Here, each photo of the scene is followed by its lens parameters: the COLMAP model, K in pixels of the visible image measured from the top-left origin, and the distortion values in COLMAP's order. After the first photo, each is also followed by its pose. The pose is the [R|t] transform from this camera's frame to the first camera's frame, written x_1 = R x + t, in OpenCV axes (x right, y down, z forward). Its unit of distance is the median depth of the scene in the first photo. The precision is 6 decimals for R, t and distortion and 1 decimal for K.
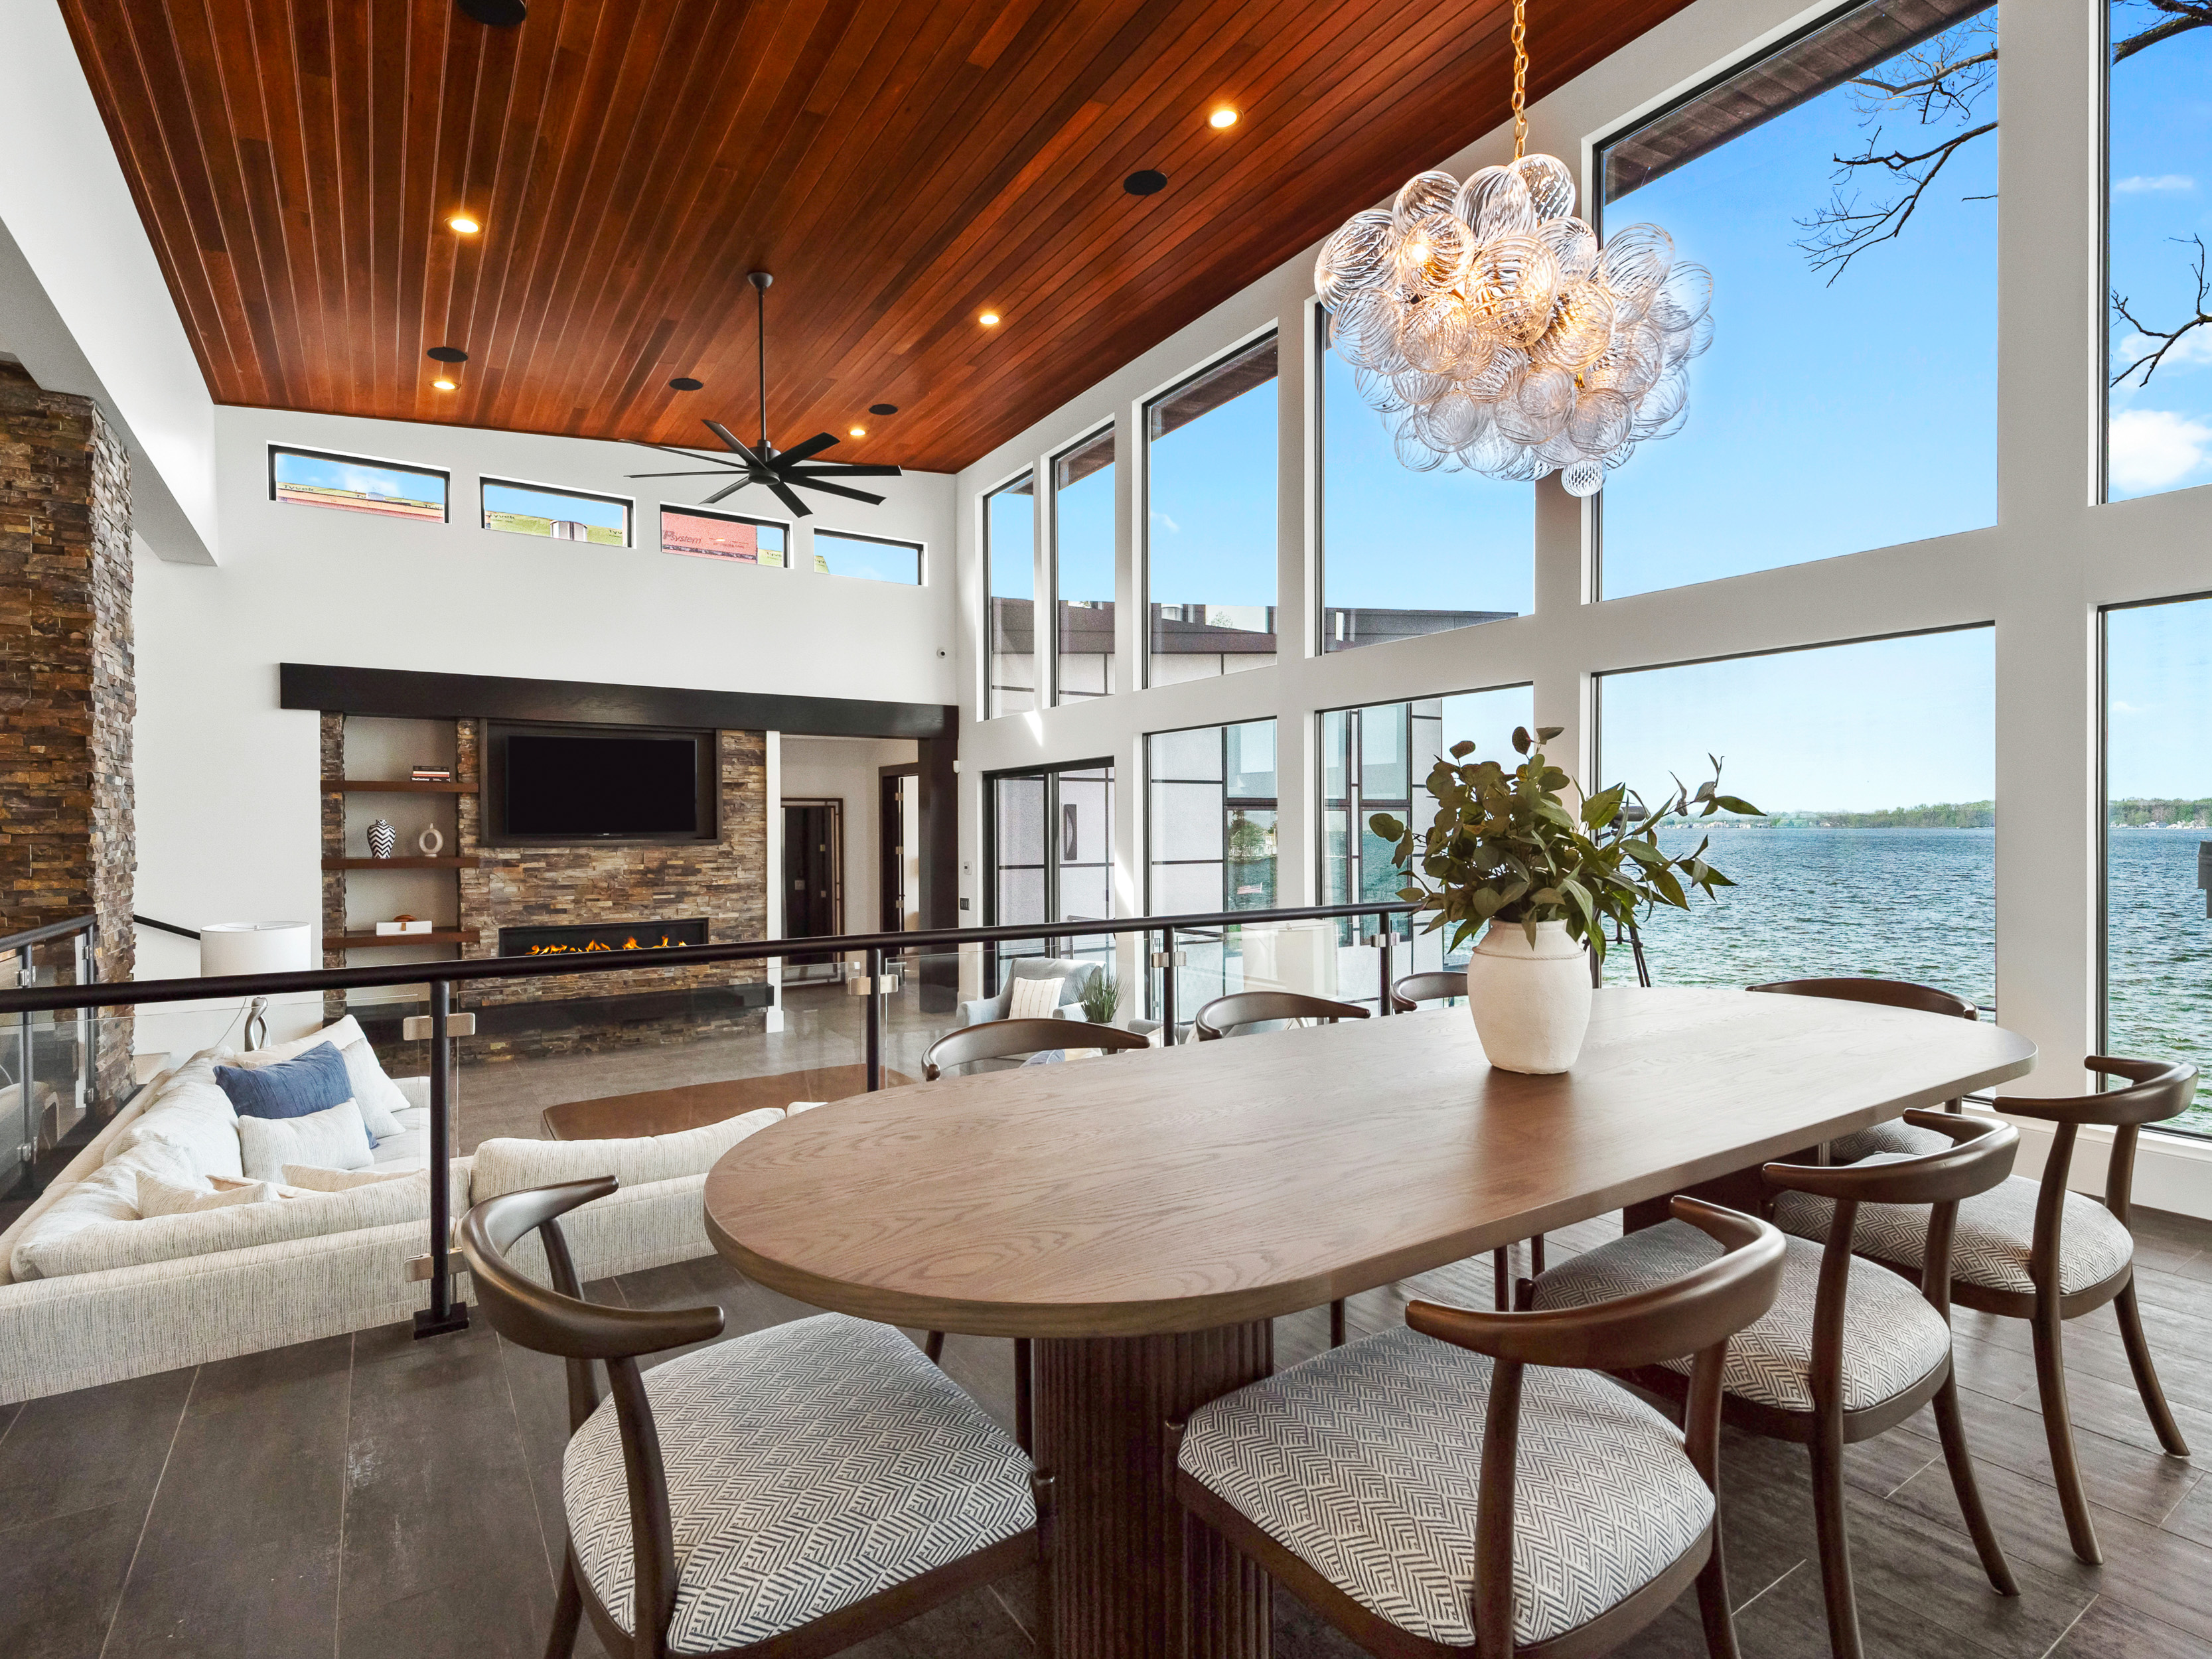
lens RADIAL K [[1089.6, 0, 1090.9], [0, 1089.6, 830.1], [0, 0, 1]] dist [0.022375, -0.015720]
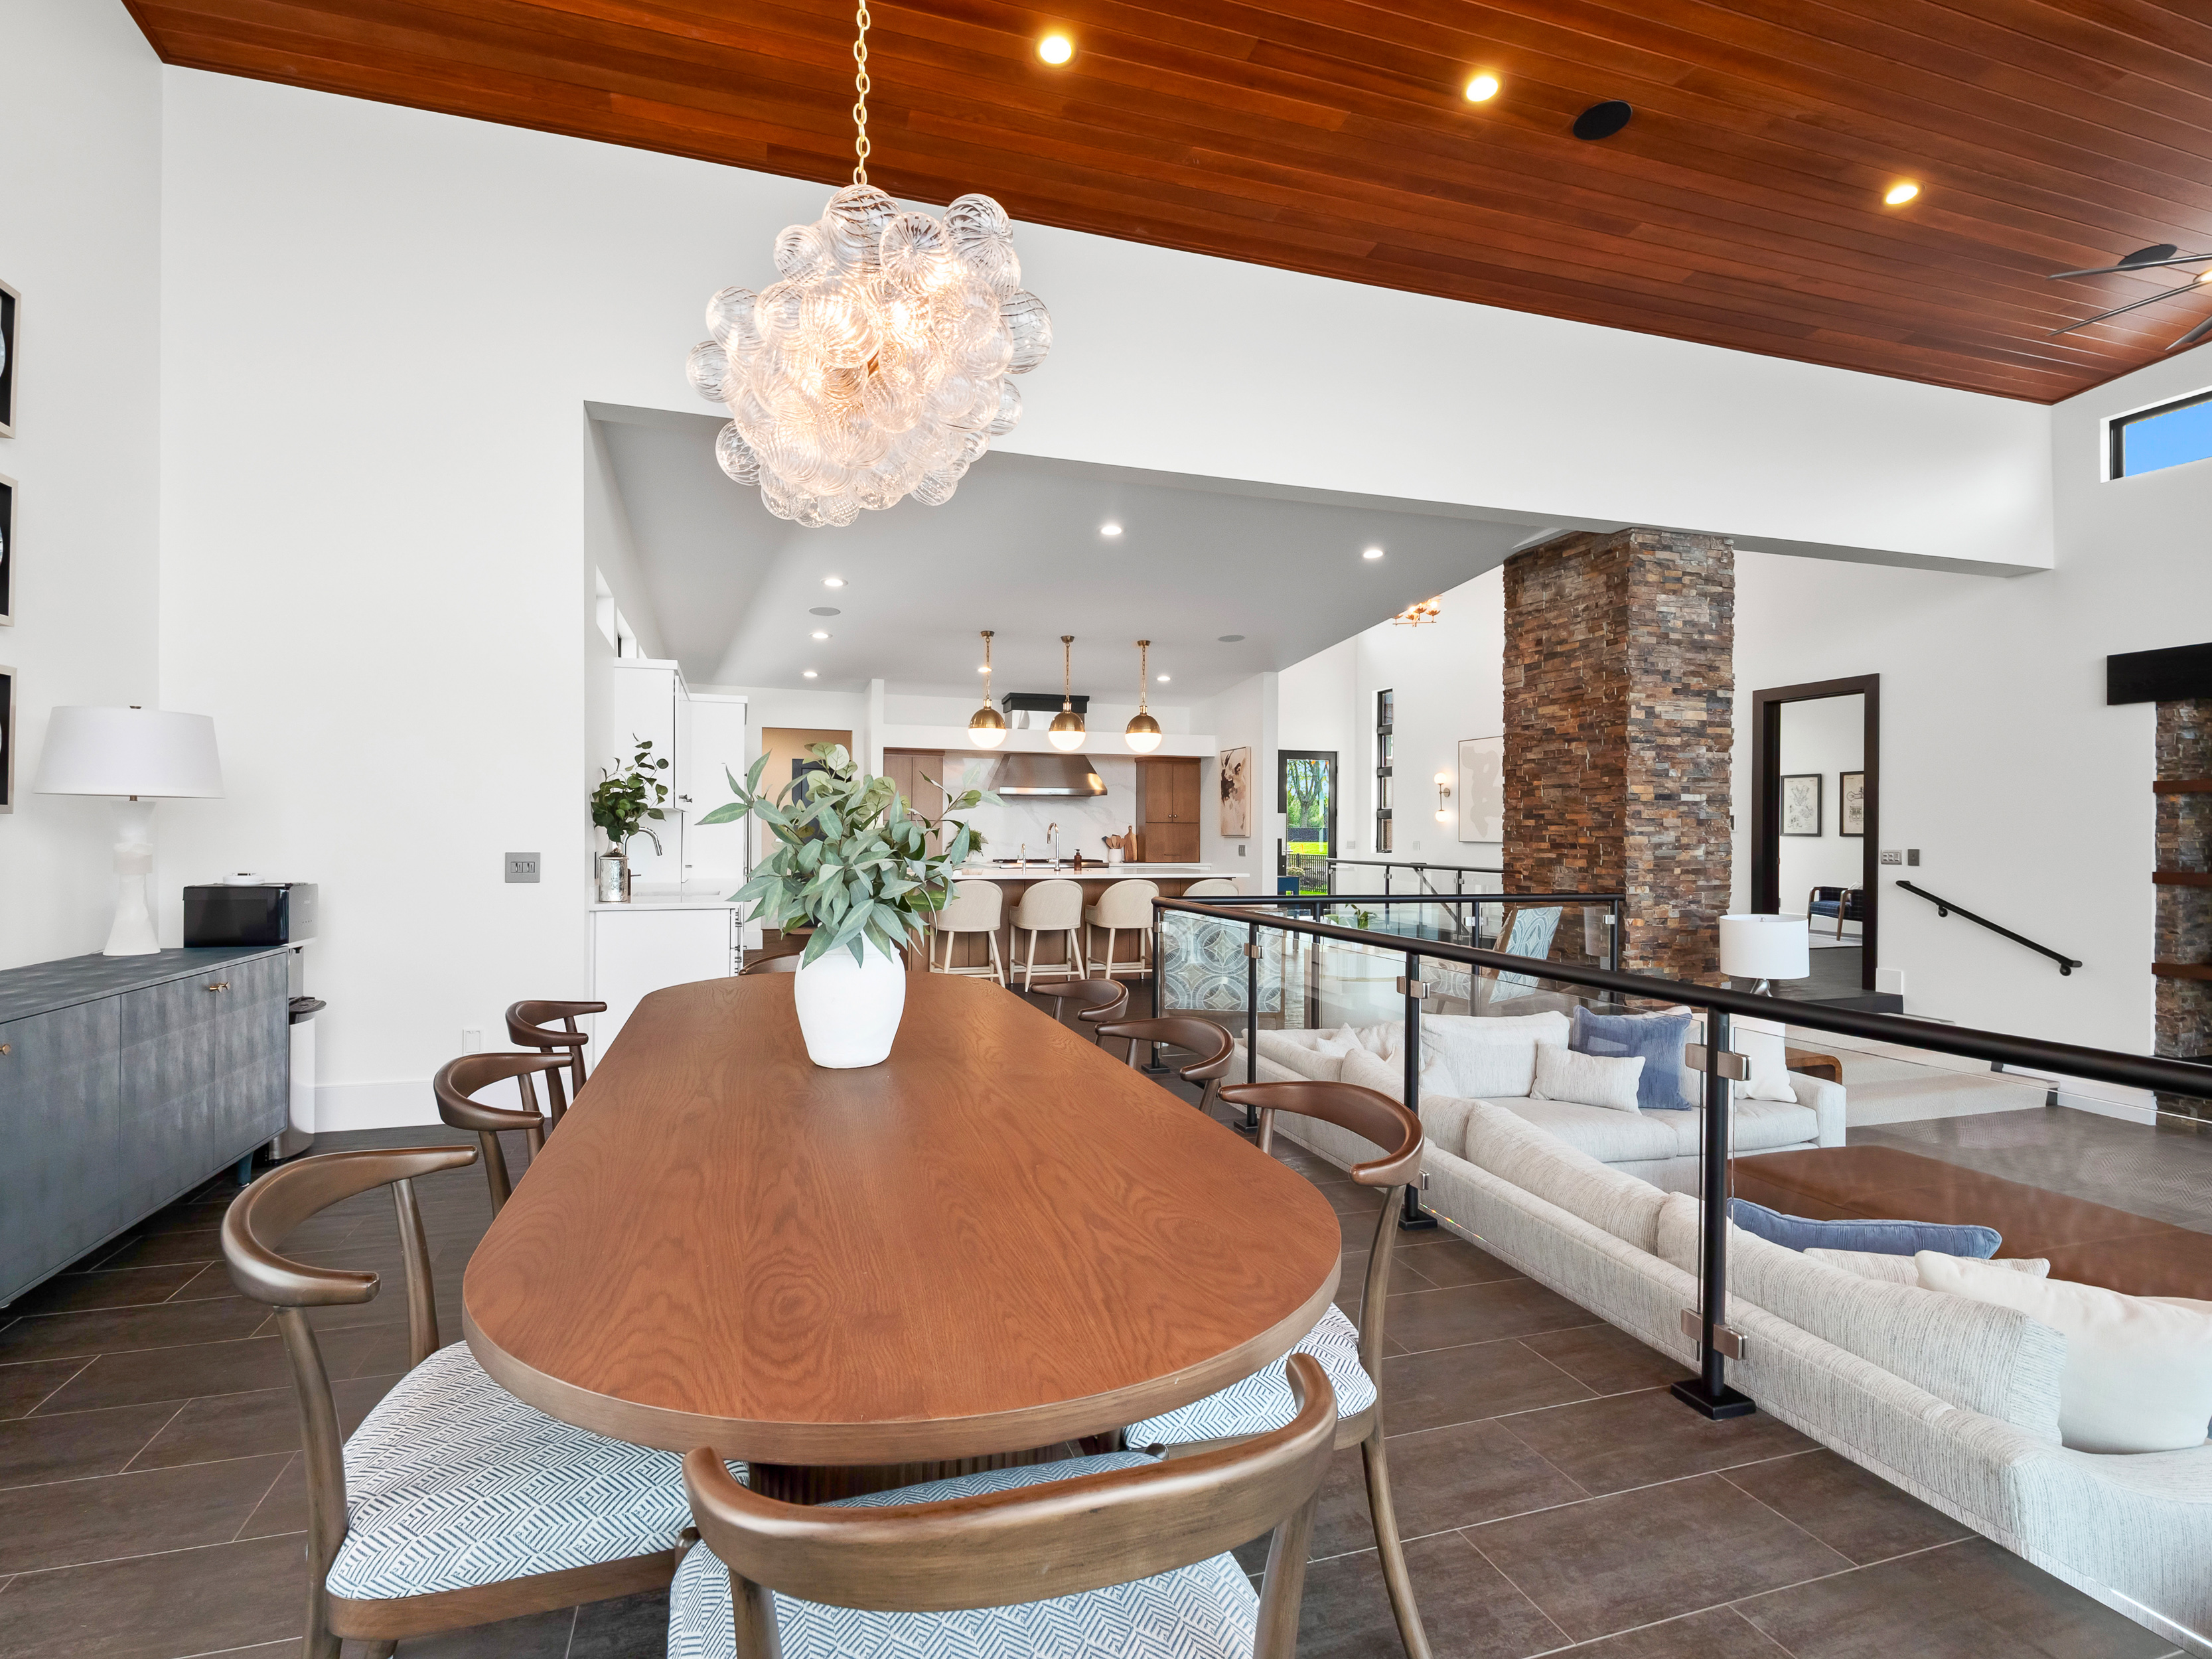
lens RADIAL K [[1089.6, 0, 1090.9], [0, 1089.6, 830.1], [0, 0, 1]] dist [0.022375, -0.015720]
pose [[-0.262992, 0.002355, -0.964795, 0.317890], [-0.007804, 0.999959, 0.004568, -0.003375], [0.964766, 0.008730, -0.262963, 0.355889]]
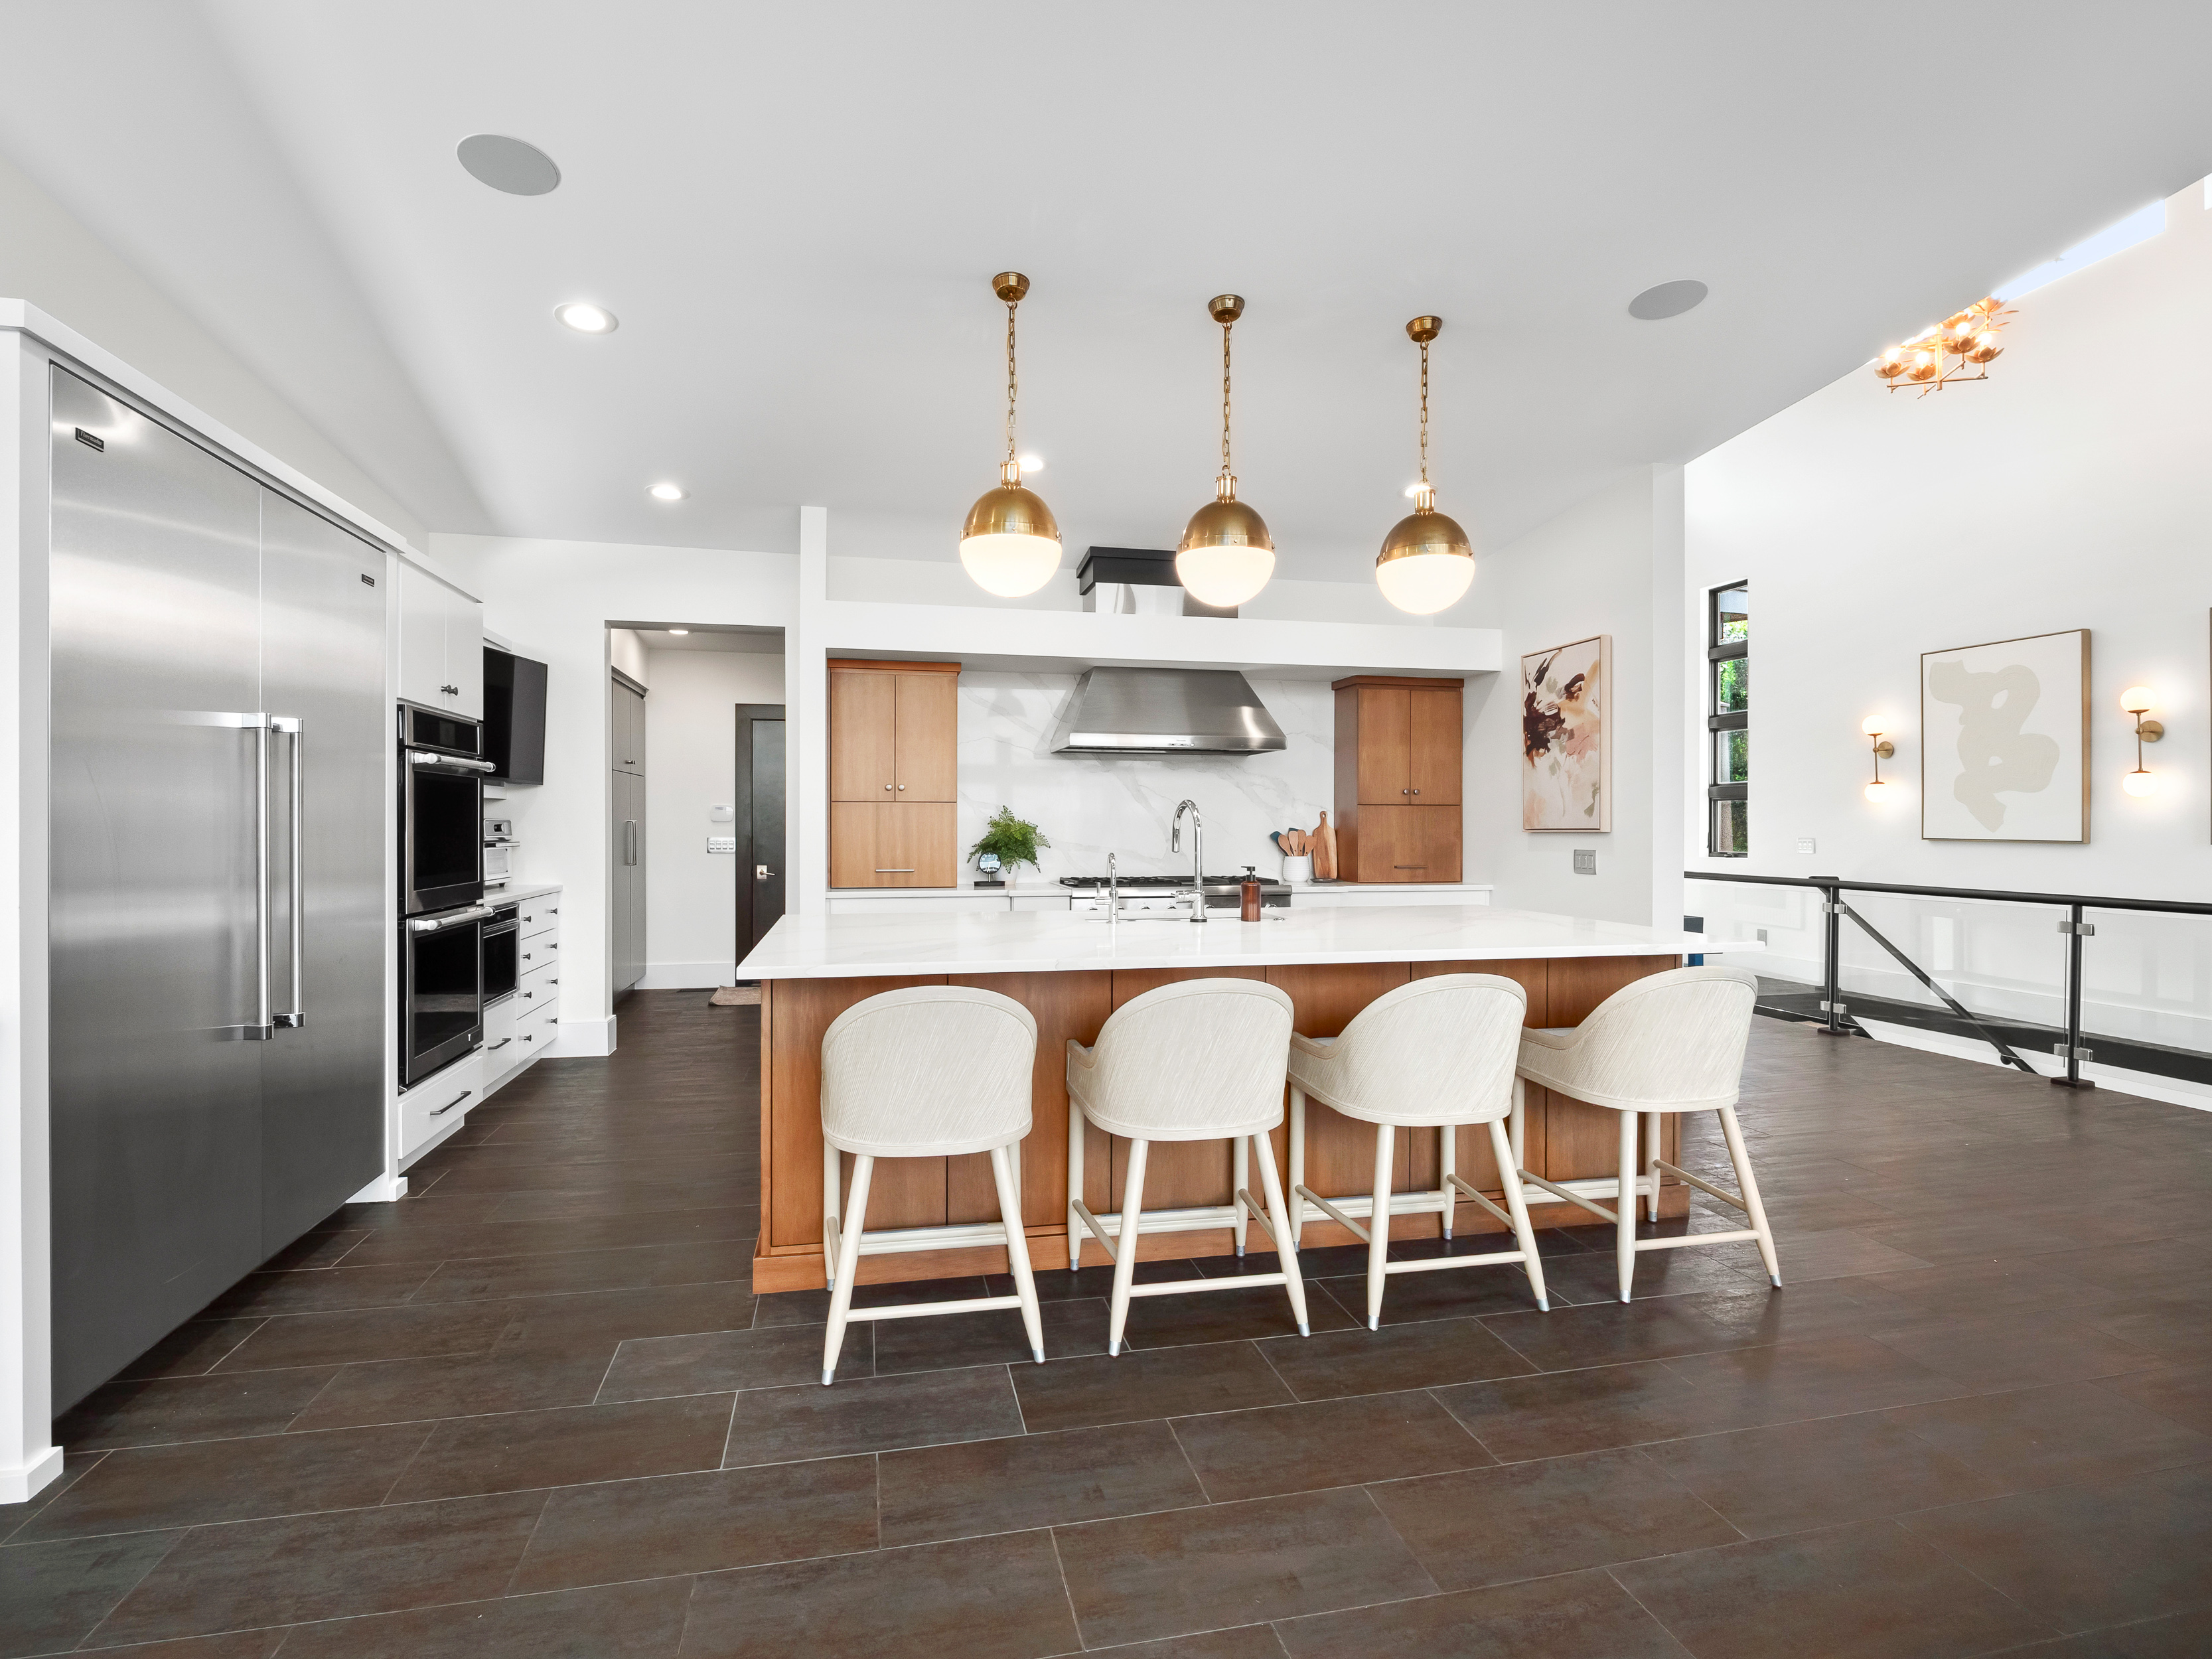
lens RADIAL K [[1089.6, 0, 1090.9], [0, 1089.6, 830.1], [0, 0, 1]] dist [0.022375, -0.015720]
pose [[-0.354613, 0.010288, -0.934957, -0.283224], [-0.004487, 0.999909, 0.012705, 0.001095], [0.935002, 0.008701, -0.354534, 0.158129]]
